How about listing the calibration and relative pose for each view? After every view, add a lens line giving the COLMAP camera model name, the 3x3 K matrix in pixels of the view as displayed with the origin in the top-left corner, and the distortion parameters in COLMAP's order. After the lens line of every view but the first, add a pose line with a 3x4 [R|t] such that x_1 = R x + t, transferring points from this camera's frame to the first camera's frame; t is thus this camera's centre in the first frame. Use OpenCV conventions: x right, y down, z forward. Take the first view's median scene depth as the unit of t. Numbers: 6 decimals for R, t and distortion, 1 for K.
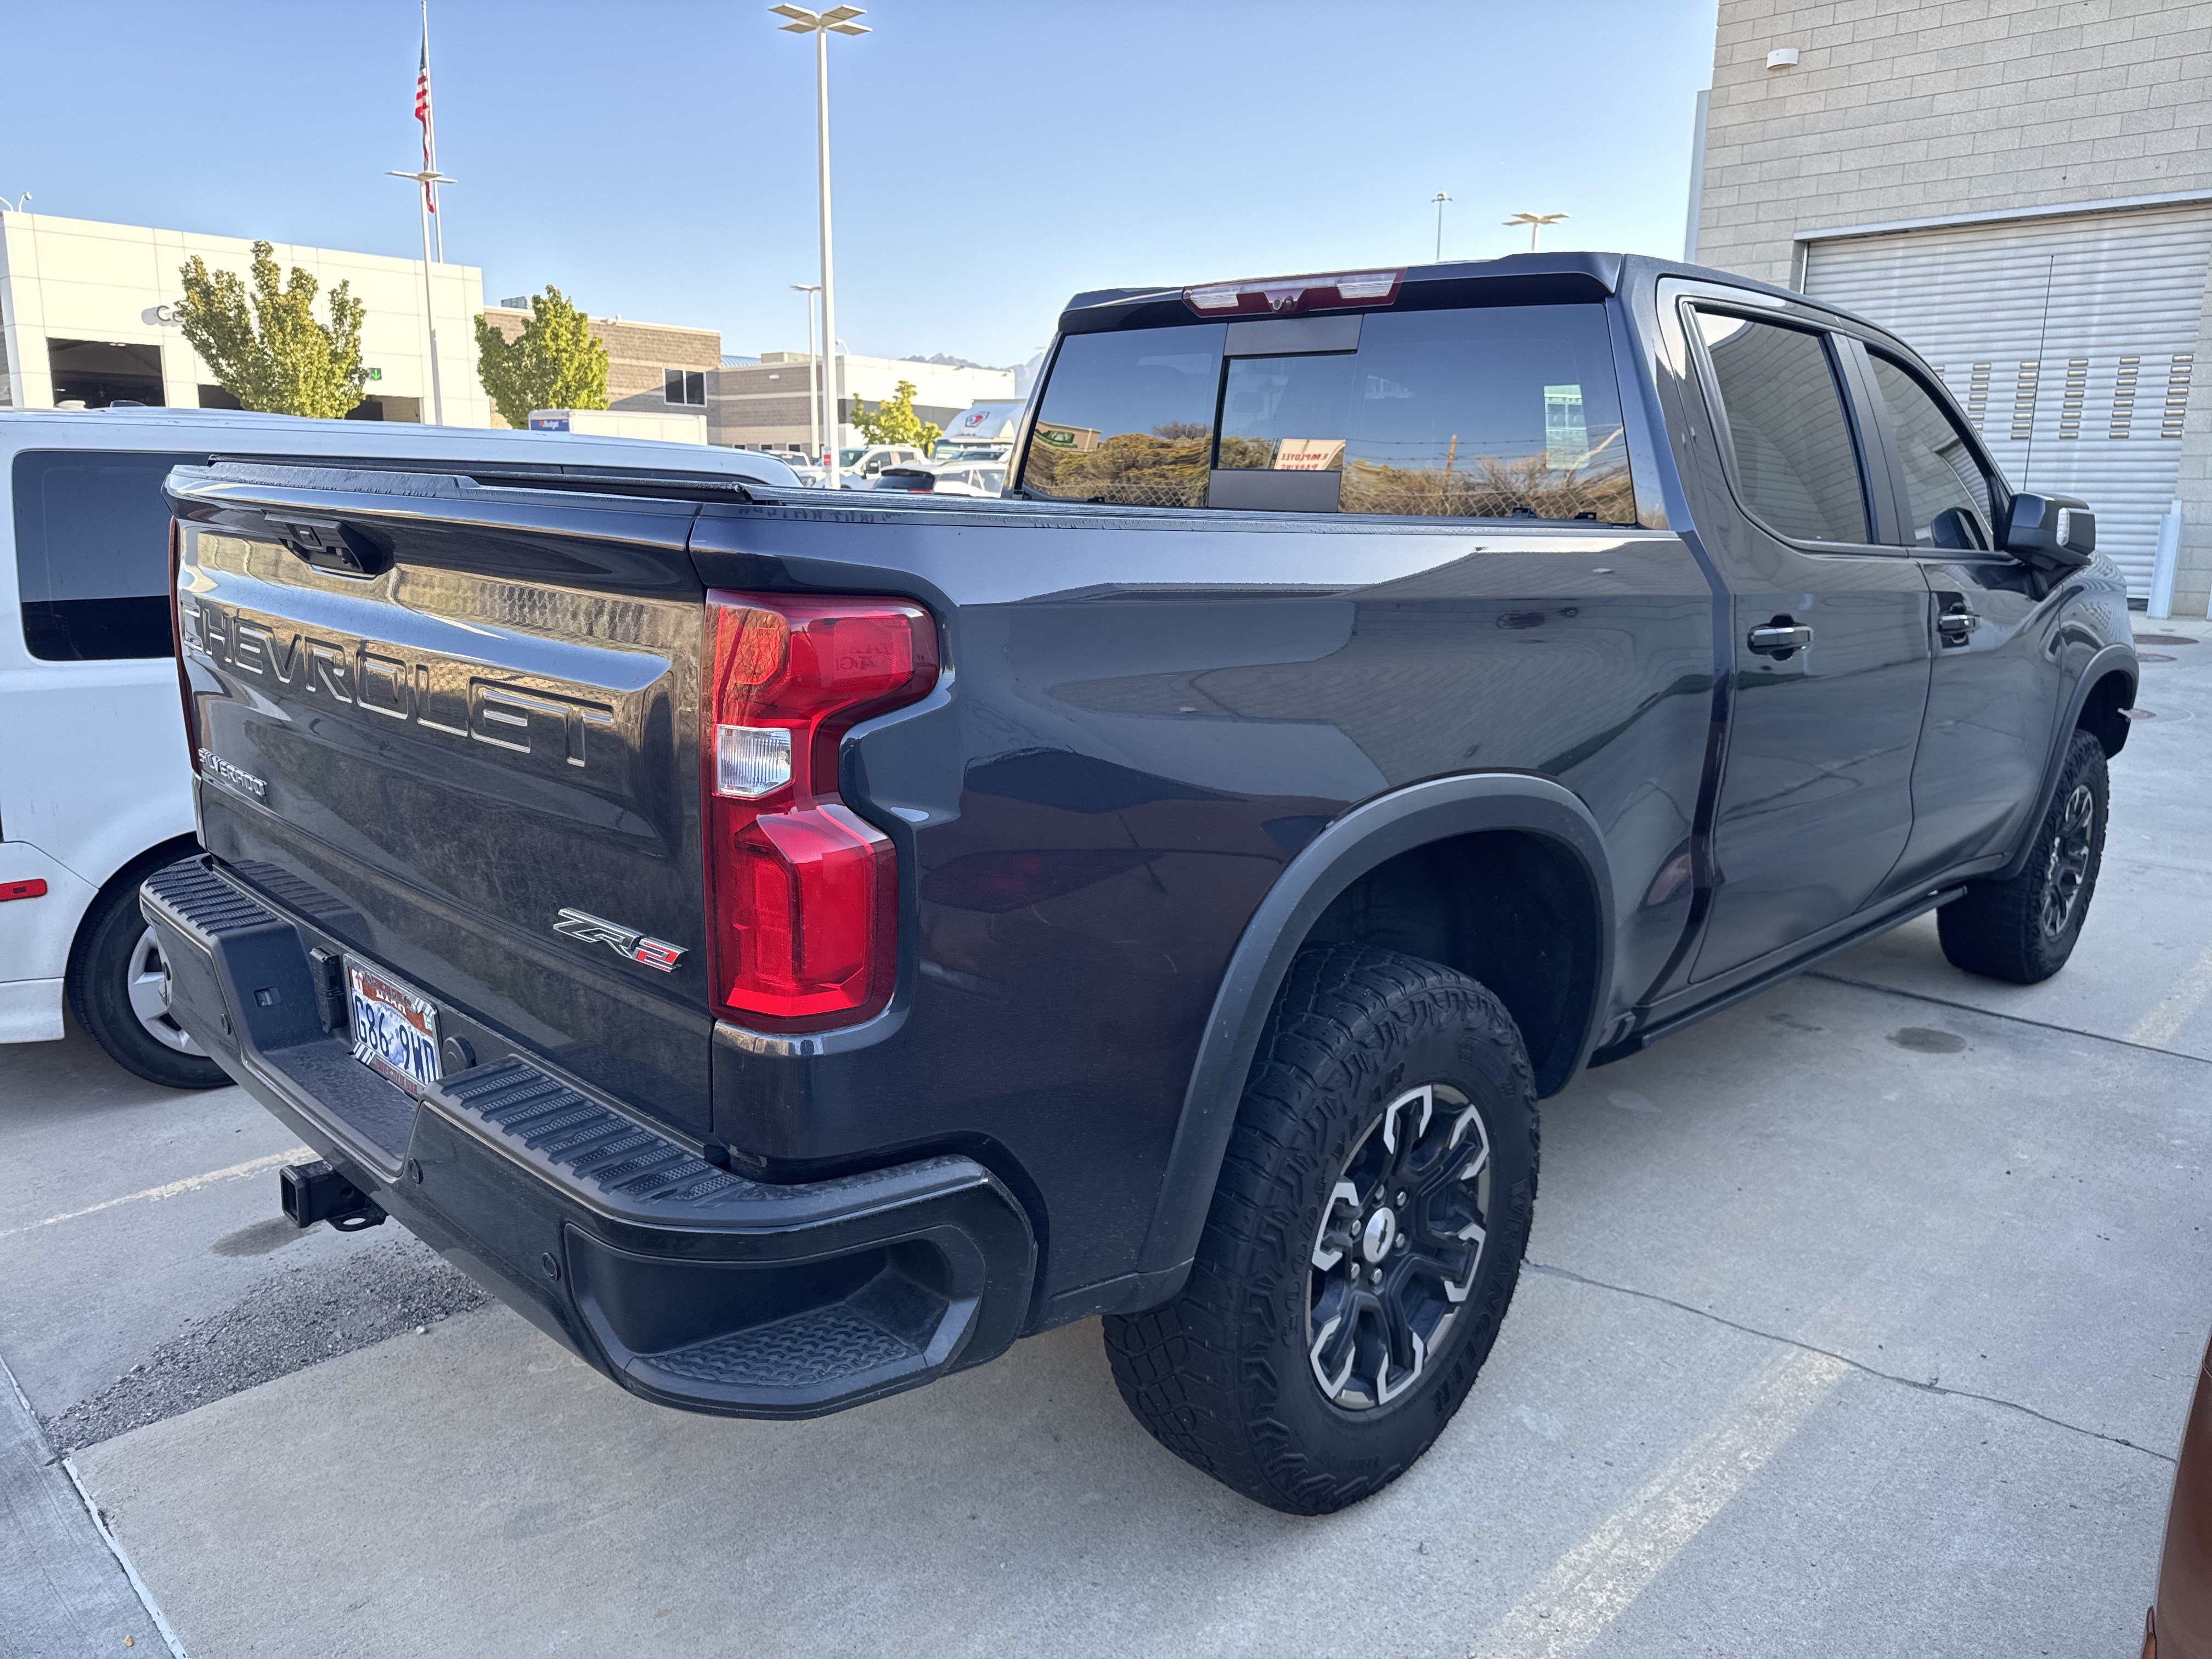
lens RADIAL K [[1581.8, 0, 1106.0], [0, 1581.8, 829.5], [0, 0, 1]] dist [0.001437, -0.039179]
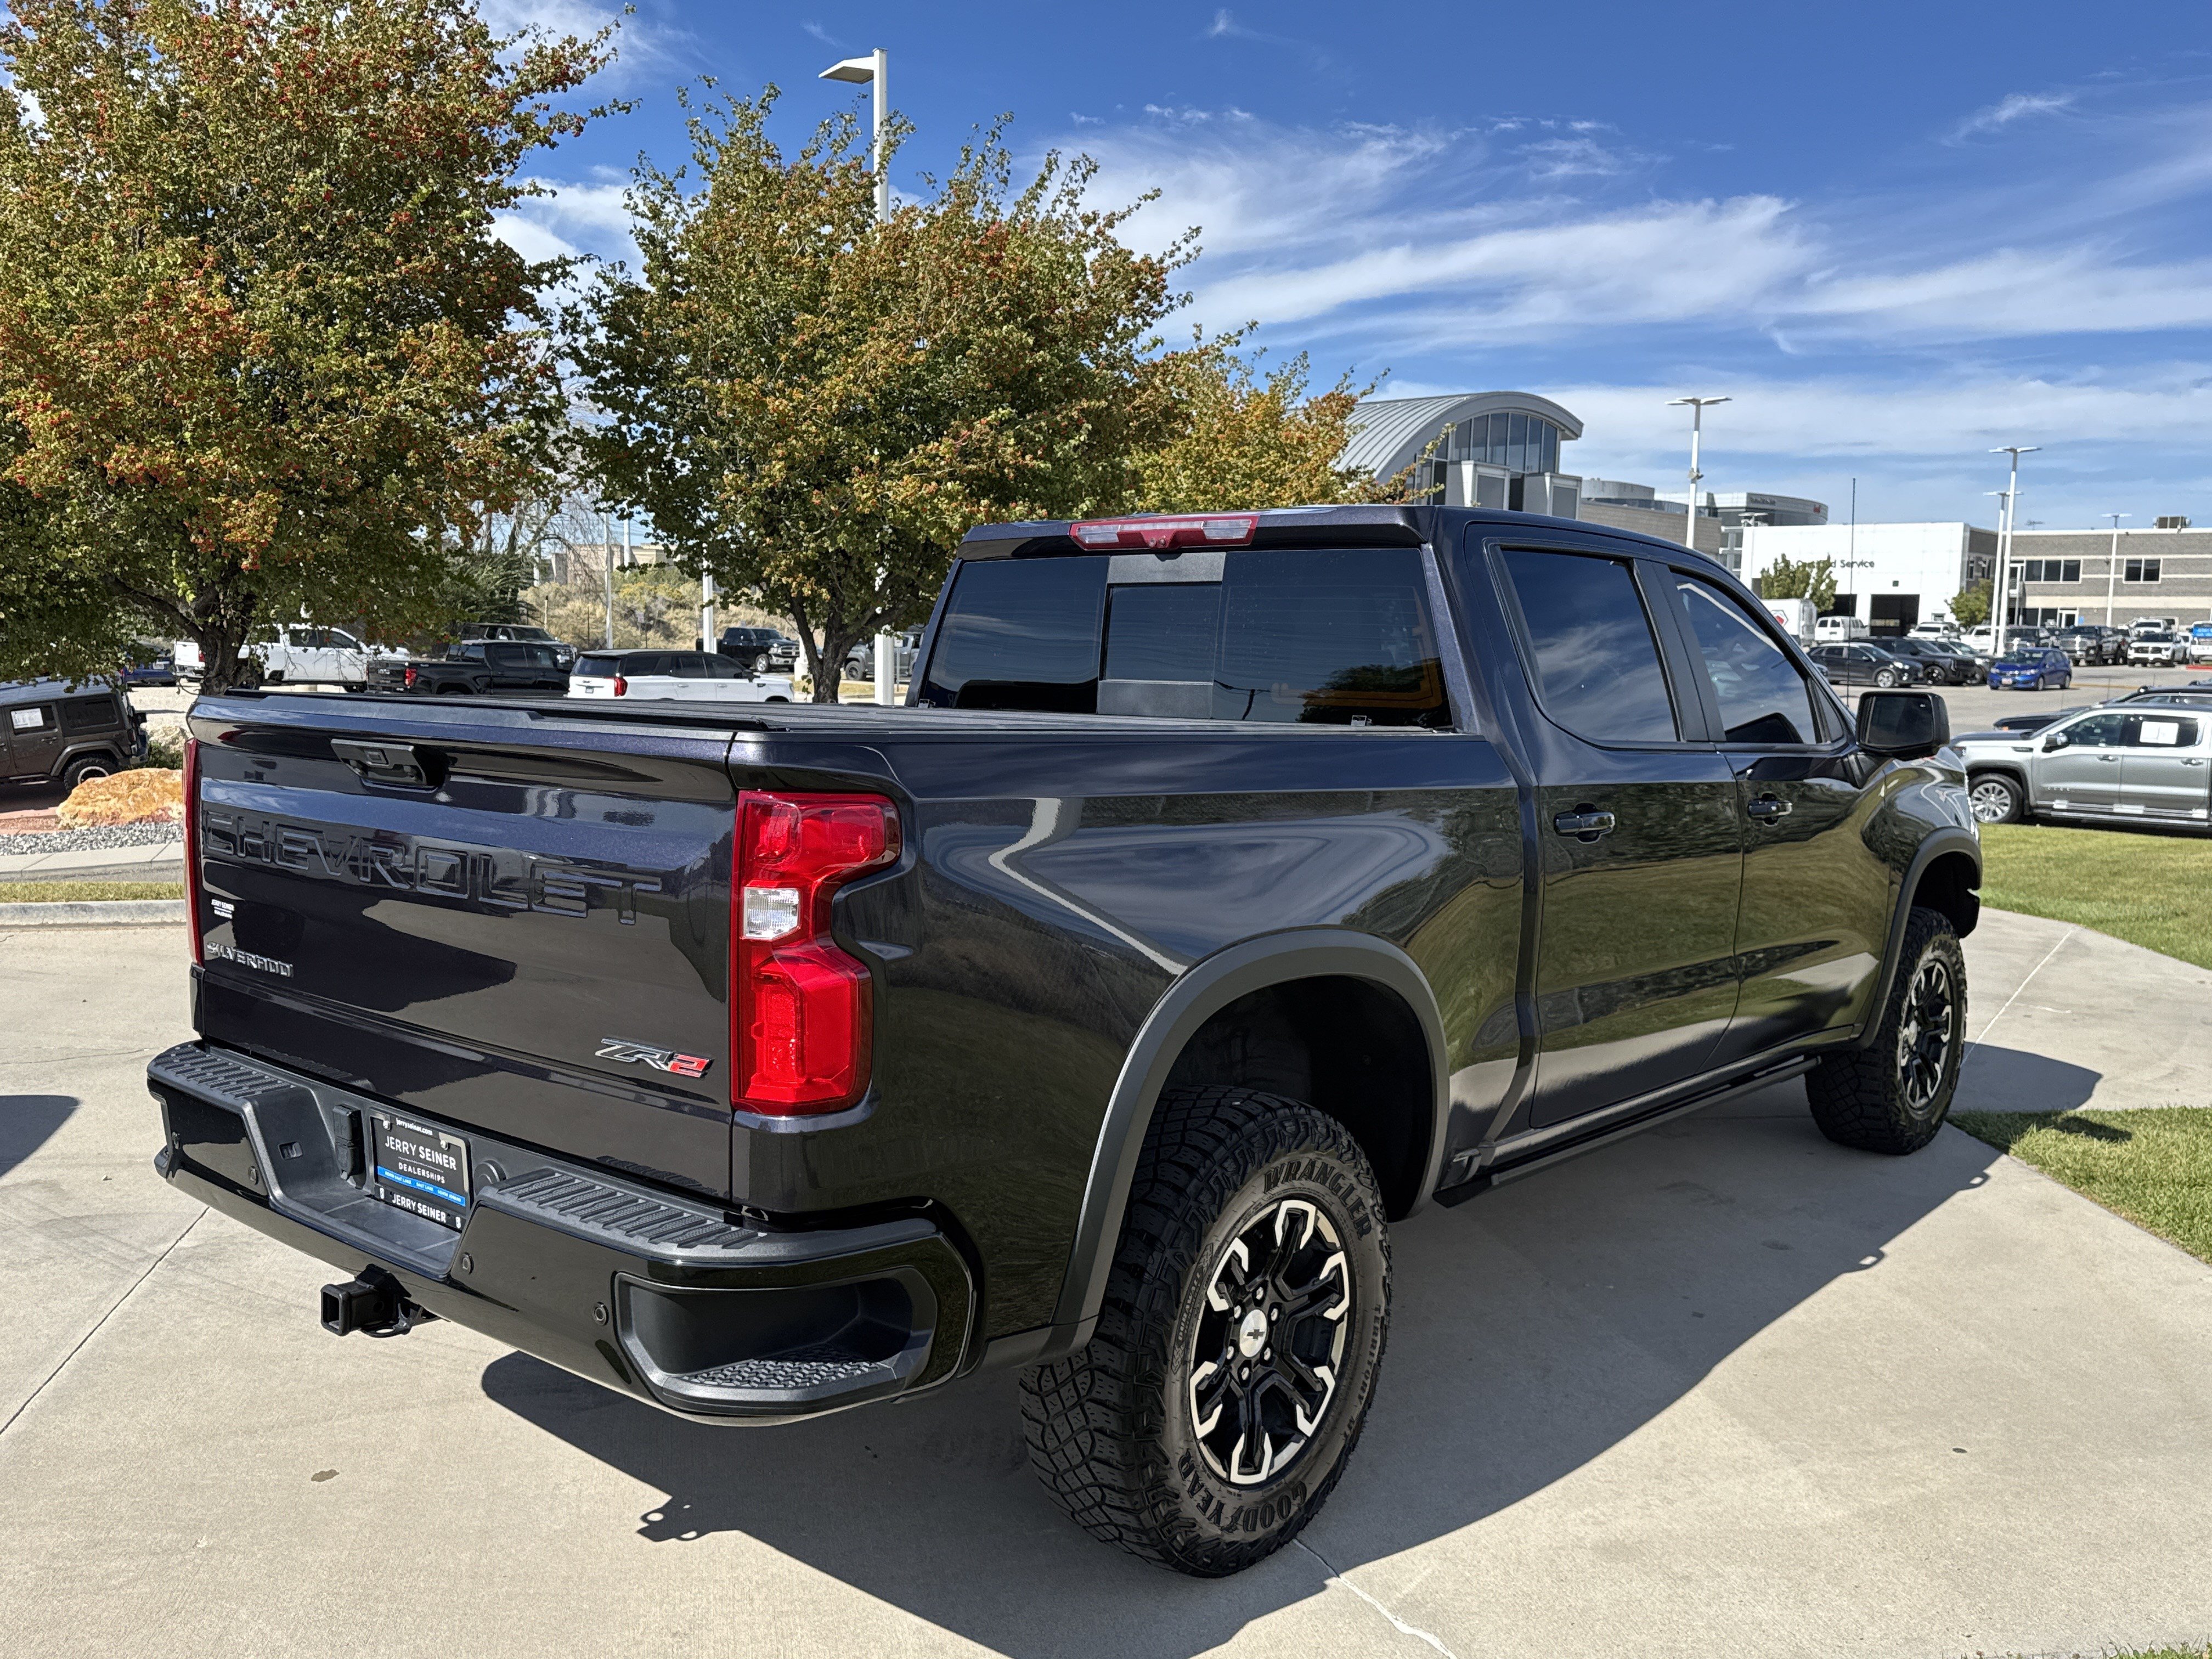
lens RADIAL K [[1871.3, 0, 1117.3], [0, 1871.3, 825.2], [0, 0, 1]] dist [0.026350, -0.093530]
pose [[0.997308, -0.014929, 0.071788, -0.025423], [0.024319, 0.990982, -0.131773, 0.073717], [-0.069173, 0.133164, 0.988677, -0.476133]]
